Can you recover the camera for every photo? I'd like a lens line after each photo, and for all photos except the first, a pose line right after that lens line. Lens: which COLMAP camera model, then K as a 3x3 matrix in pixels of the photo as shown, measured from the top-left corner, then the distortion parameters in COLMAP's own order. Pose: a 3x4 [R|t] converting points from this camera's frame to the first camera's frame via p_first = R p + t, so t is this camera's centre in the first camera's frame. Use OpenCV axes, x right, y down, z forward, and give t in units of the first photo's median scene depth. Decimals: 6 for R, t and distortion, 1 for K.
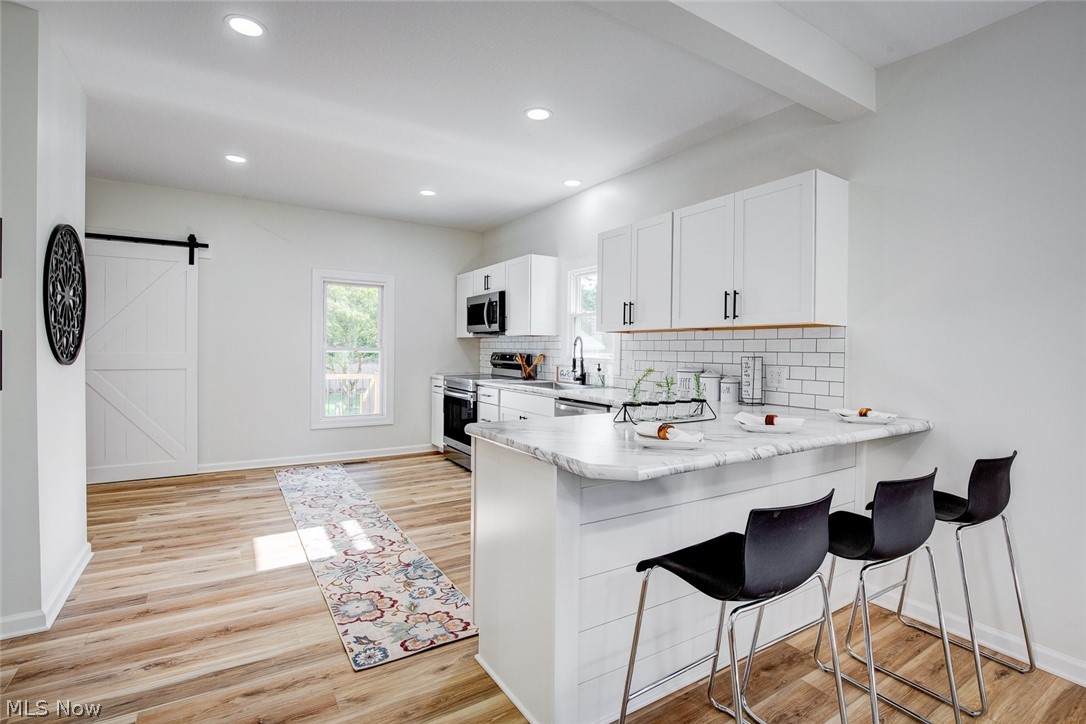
lens RADIAL K [[496.1, 0, 540.2], [0, 496.1, 355.7], [0, 0, 1]] dist [-0.029266, -0.000254]
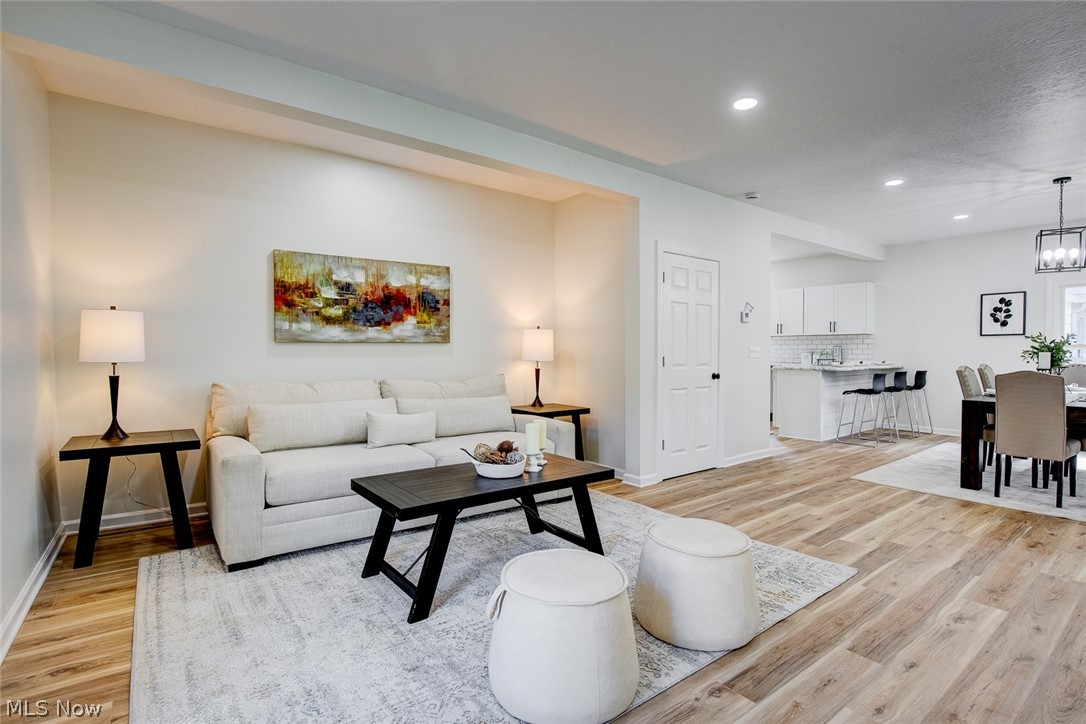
lens RADIAL K [[515.8, 0, 543.0], [0, 515.8, 362.0], [0, 0, 1]] dist [-0.015942, 0.000377]
pose [[0.997443, -0.013700, 0.070148, -0.895937], [0.012778, 0.999826, 0.013573, 0.021015], [-0.070322, -0.012641, 0.997444, -1.091319]]
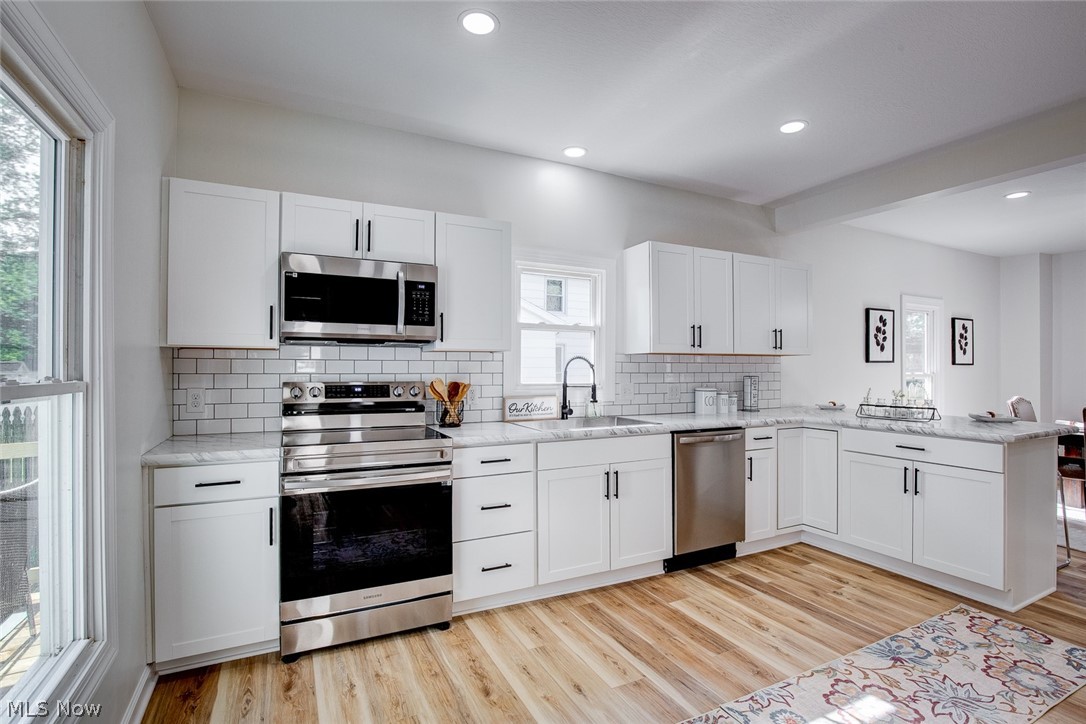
lens RADIAL K [[523.7, 0, 561.4], [0, 523.7, 367.6], [0, 0, 1]] dist [-0.022549, 0.001428]
pose [[0.086771, -0.002779, 0.996224, -0.723253], [0.017625, 0.999844, 0.001254, -0.021899], [-0.996072, 0.017449, 0.086806, 0.944097]]
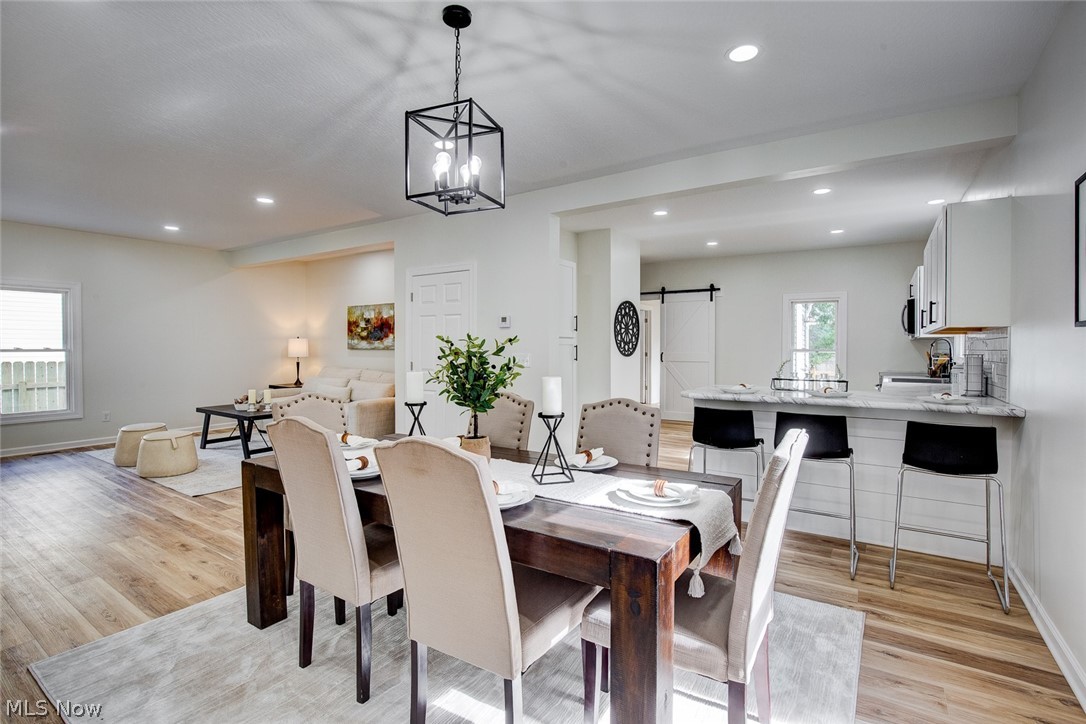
lens RADIAL K [[503.6, 0, 556.9], [0, 503.6, 357.5], [0, 0, 1]] dist [-0.026884, 0.000104]
pose [[0.411562, 0.006824, -0.911356, 0.722360], [-0.009063, 0.999953, 0.003395, 0.010148], [0.911337, 0.006862, 0.411605, -0.236391]]
